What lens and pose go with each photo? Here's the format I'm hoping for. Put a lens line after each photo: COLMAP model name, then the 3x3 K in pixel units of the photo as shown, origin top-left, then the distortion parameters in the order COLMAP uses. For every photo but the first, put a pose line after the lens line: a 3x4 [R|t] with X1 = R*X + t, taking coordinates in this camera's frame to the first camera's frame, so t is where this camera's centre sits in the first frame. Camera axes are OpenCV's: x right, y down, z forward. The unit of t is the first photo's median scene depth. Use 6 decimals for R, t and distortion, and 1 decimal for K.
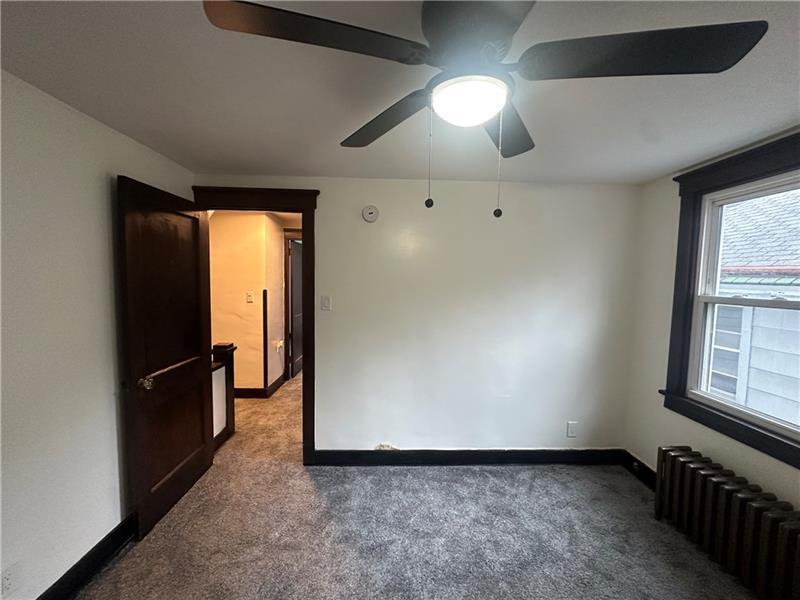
lens RADIAL K [[323.9, 0, 399.8], [0, 323.9, 298.5], [0, 0, 1]] dist [0.003658, 0.000442]
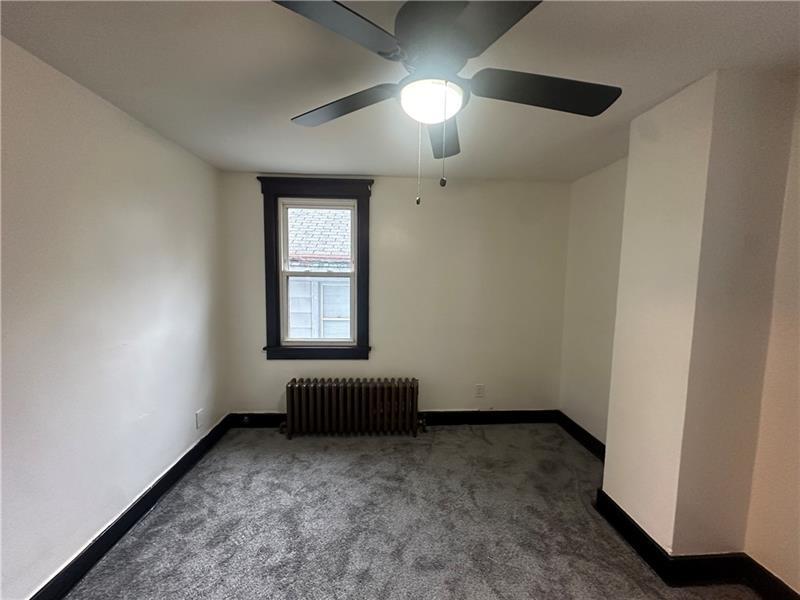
lens RADIAL K [[323.9, 0, 397.8], [0, 323.9, 298.3], [0, 0, 1]] dist [0.003658, 0.000442]
pose [[-0.019848, -0.098182, 0.994971, -0.448338], [0.048604, 0.993895, 0.099045, -0.006623], [-0.998621, 0.050325, -0.014954, 0.507080]]
